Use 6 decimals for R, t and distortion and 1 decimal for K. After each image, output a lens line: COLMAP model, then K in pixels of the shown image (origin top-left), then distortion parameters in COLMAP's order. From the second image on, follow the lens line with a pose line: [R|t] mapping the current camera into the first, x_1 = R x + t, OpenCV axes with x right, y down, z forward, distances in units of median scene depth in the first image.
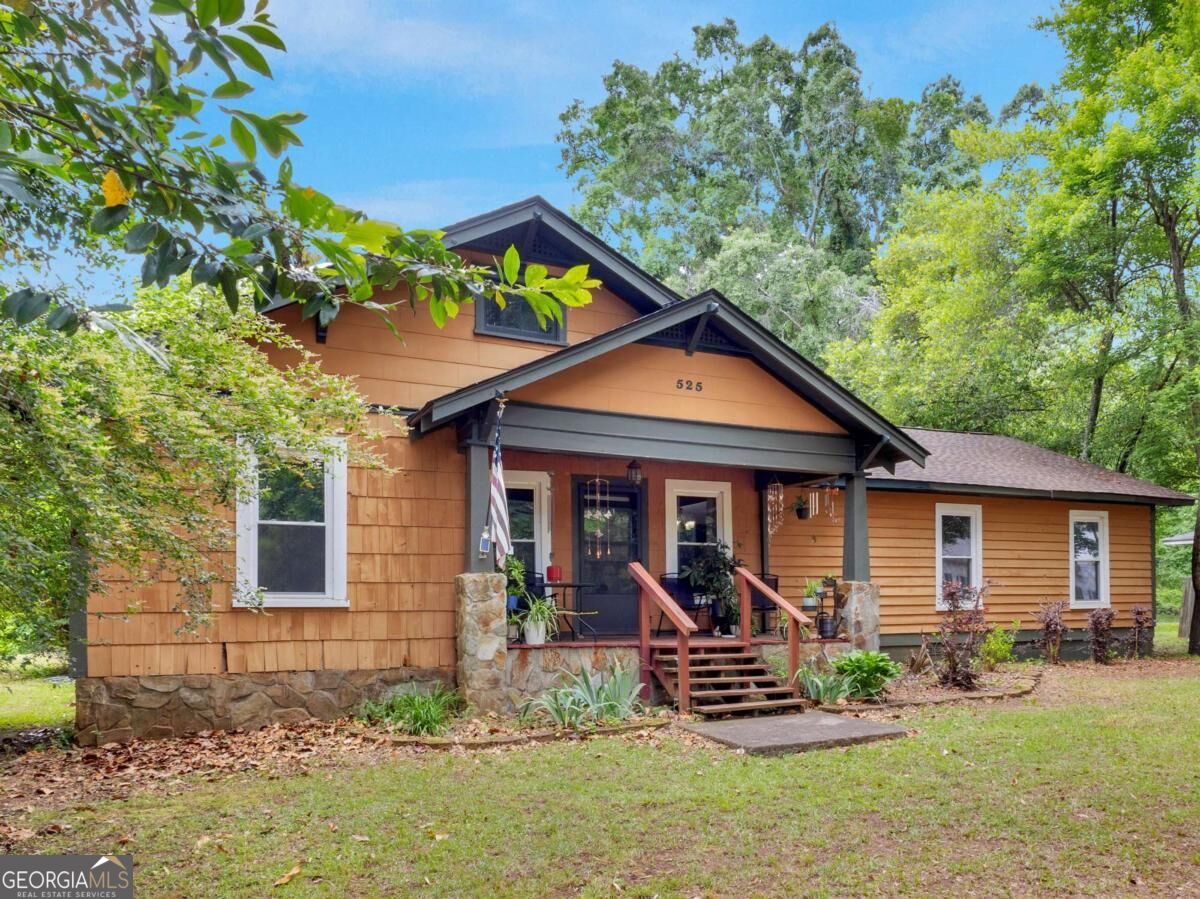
lens RADIAL K [[793.3, 0, 612.6], [0, 793.3, 469.4], [0, 0, 1]] dist [0.005079, 0.002638]
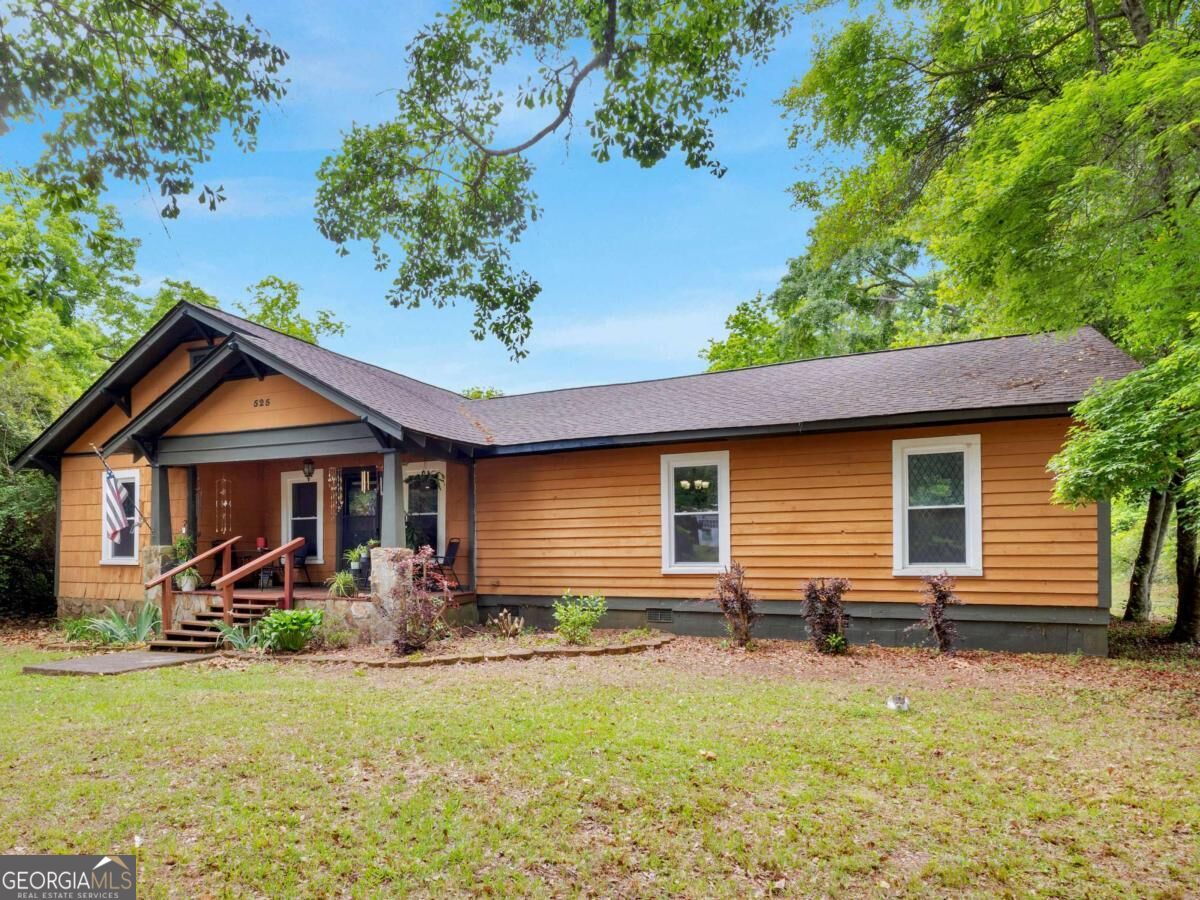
lens RADIAL K [[639.5, 0, 600.0], [0, 639.5, 450.0], [0, 0, 1]] dist [0.001014, 0.000604]
pose [[0.715786, -0.105450, -0.690312, 1.387312], [0.116813, 0.992685, -0.030516, 0.081014], [0.688481, -0.058794, 0.722868, 0.679413]]
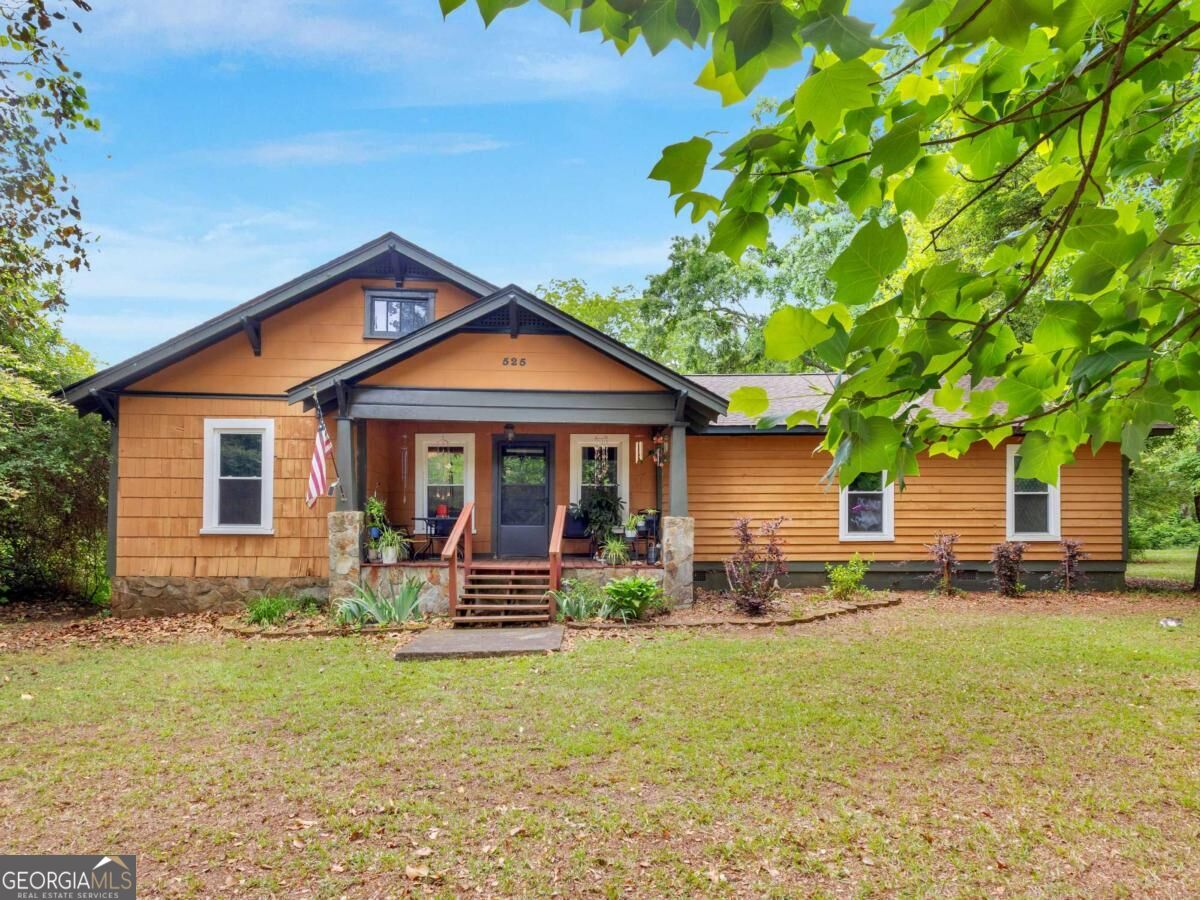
lens RADIAL K [[595.5, 0, 596.9], [0, 595.5, 430.7], [0, 0, 1]] dist [0.002844, 0.001346]
pose [[0.938056, -0.046383, -0.343364, 0.604007], [0.049847, 0.998756, 0.001264, 0.010284], [0.342878, -0.018302, 0.939201, 0.170646]]
